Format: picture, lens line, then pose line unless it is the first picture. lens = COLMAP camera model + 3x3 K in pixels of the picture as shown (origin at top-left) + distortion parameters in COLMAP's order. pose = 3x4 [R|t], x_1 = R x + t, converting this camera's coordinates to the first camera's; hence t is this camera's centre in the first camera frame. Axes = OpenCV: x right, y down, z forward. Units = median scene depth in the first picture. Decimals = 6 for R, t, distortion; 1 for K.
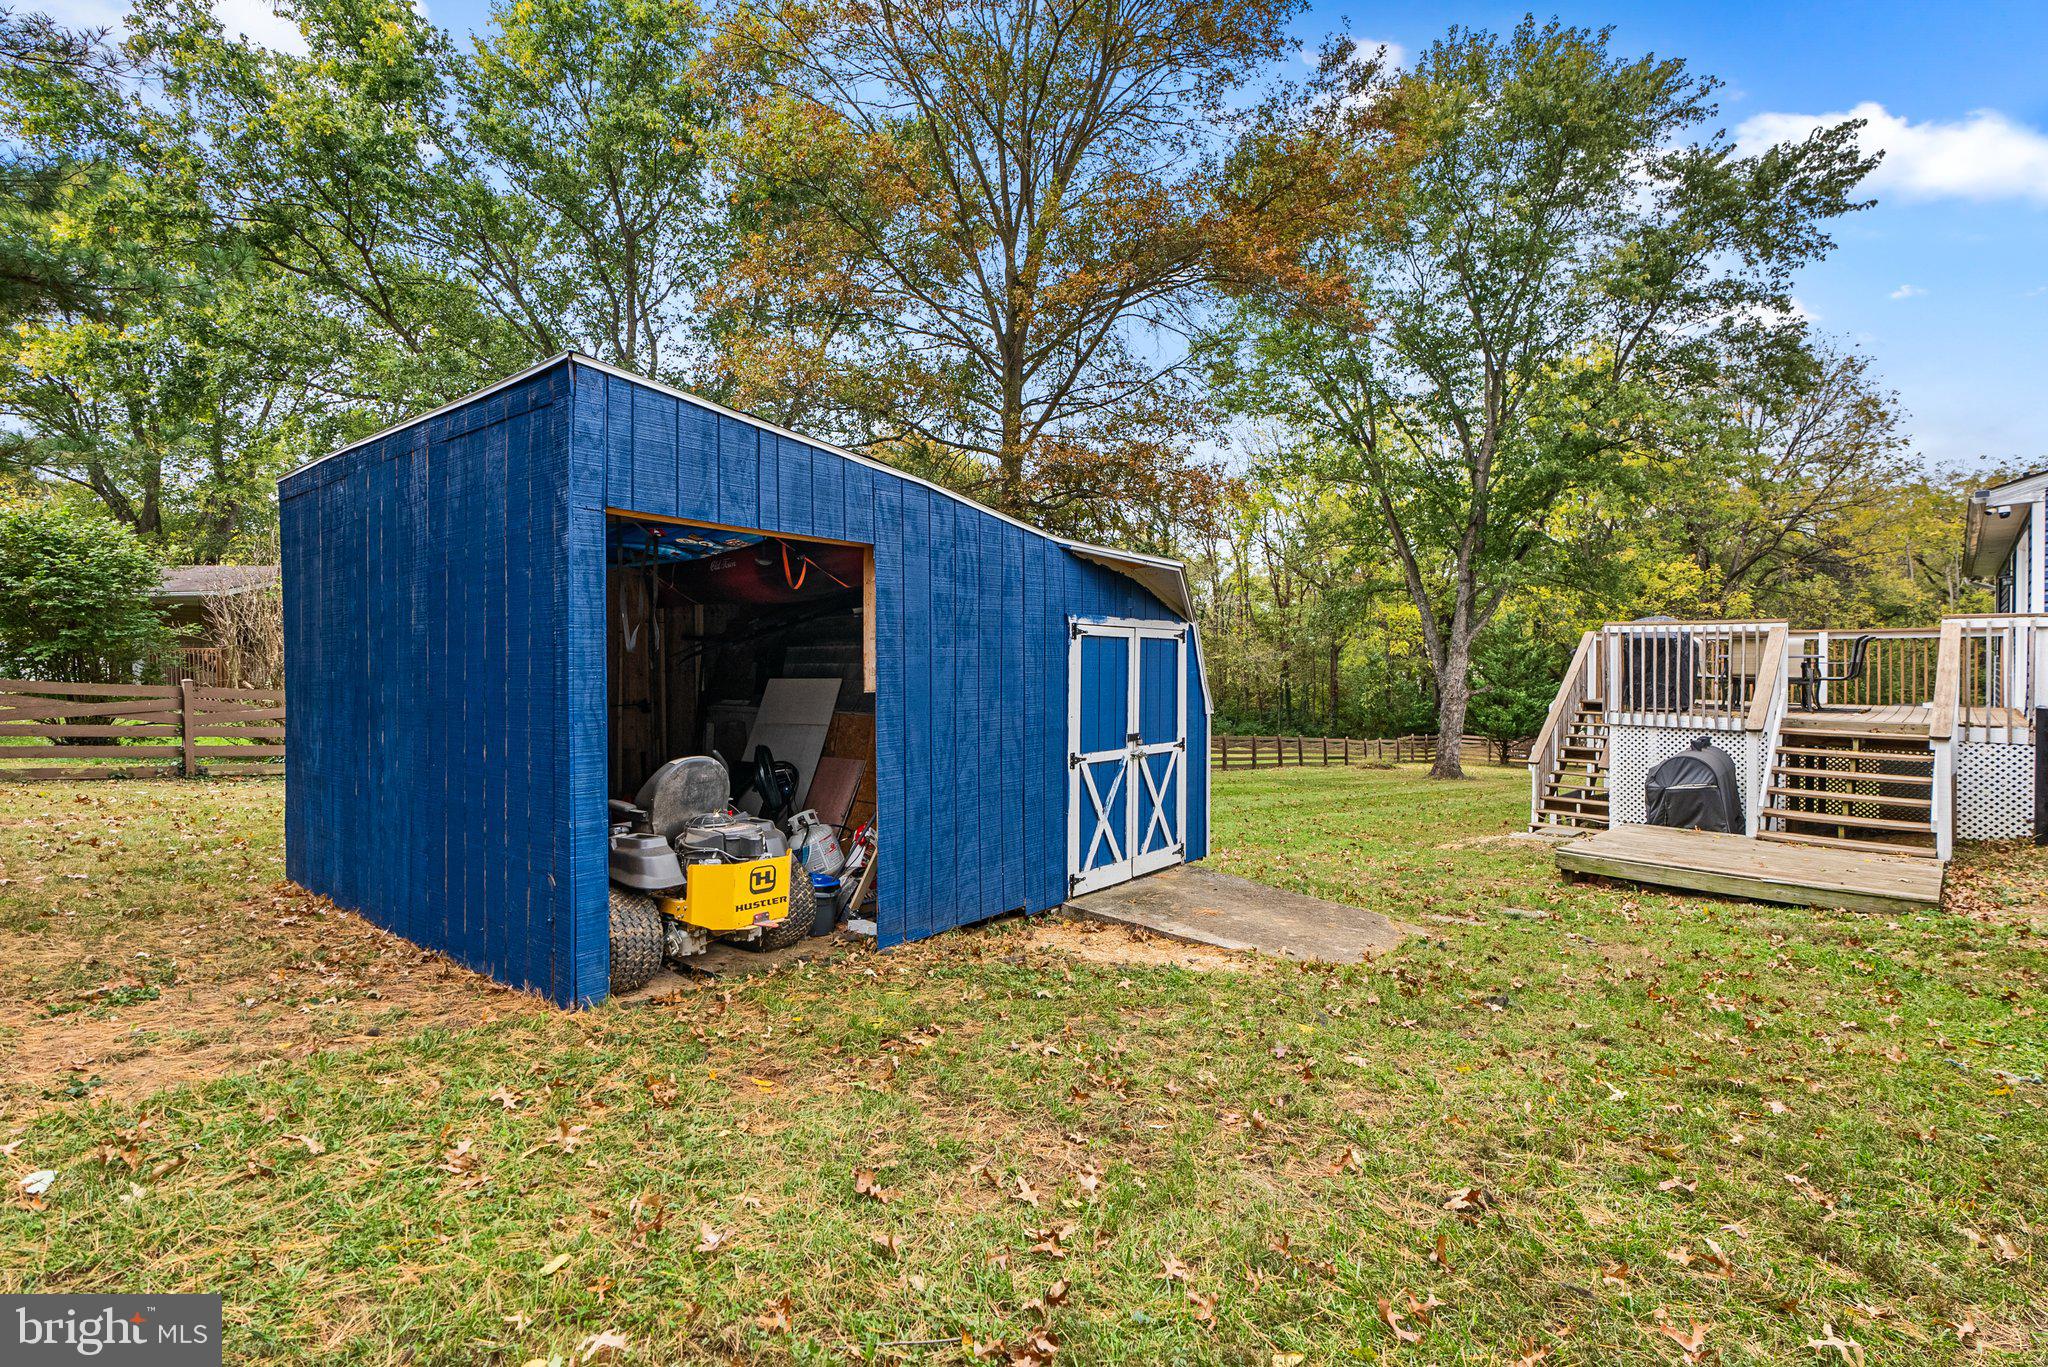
lens RADIAL K [[937.2, 0, 1019.3], [0, 937.2, 679.6], [0, 0, 1]] dist [-0.004498, 0.002802]
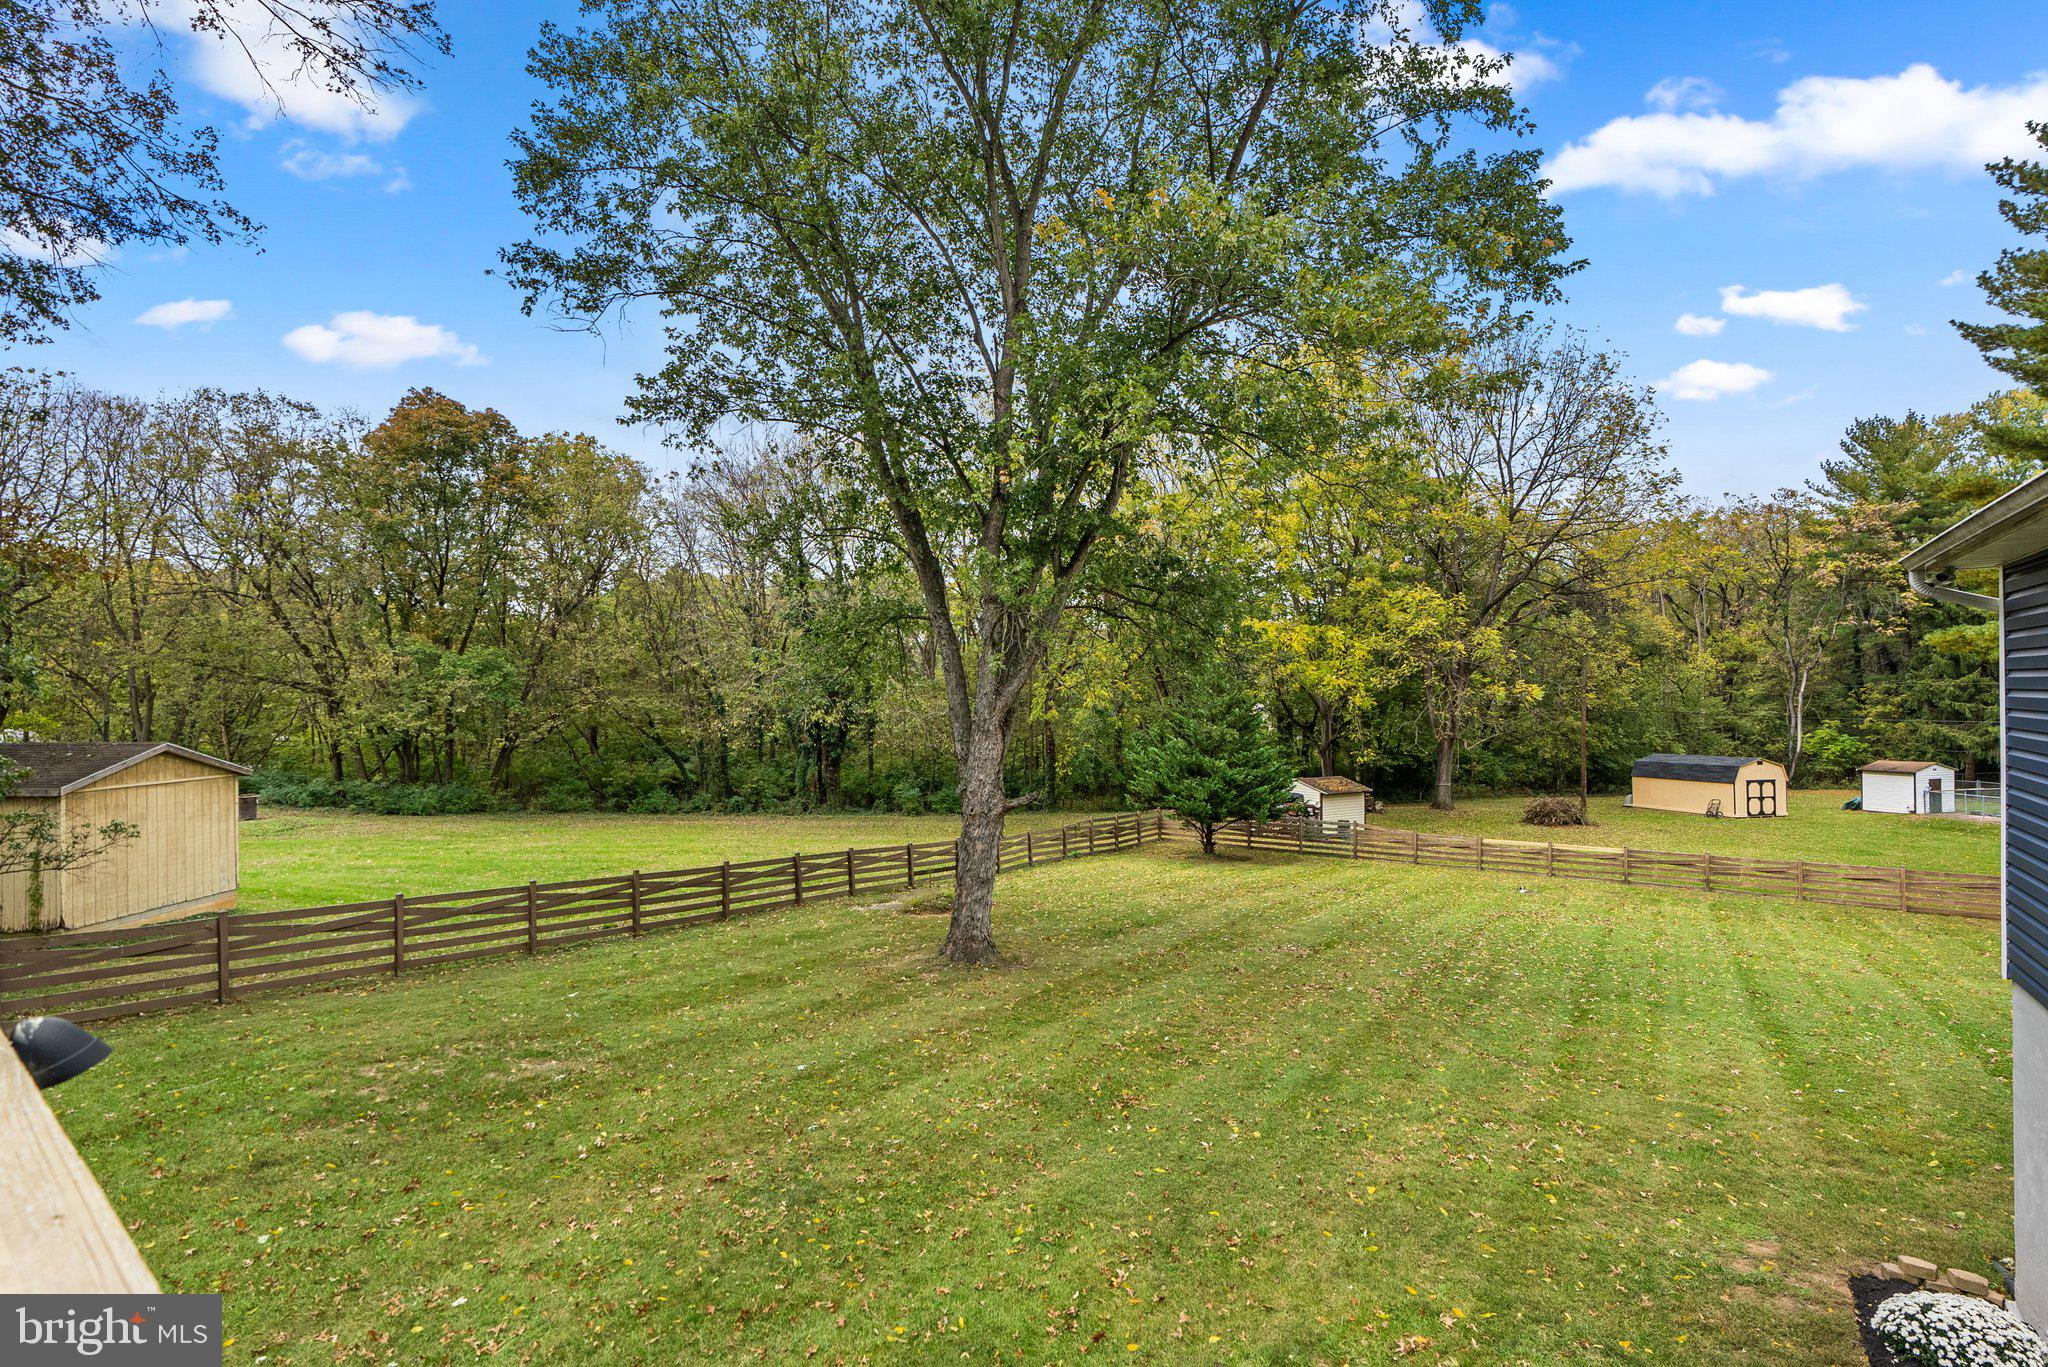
lens RADIAL K [[937.2, 0, 1029.5], [0, 937.2, 693.0], [0, 0, 1]] dist [-0.004498, 0.002802]
pose [[0.984820, -0.004076, 0.173529, 0.234858], [0.007732, 0.999762, -0.020400, -0.023383], [-0.173404, 0.021432, 0.984617, 0.268897]]
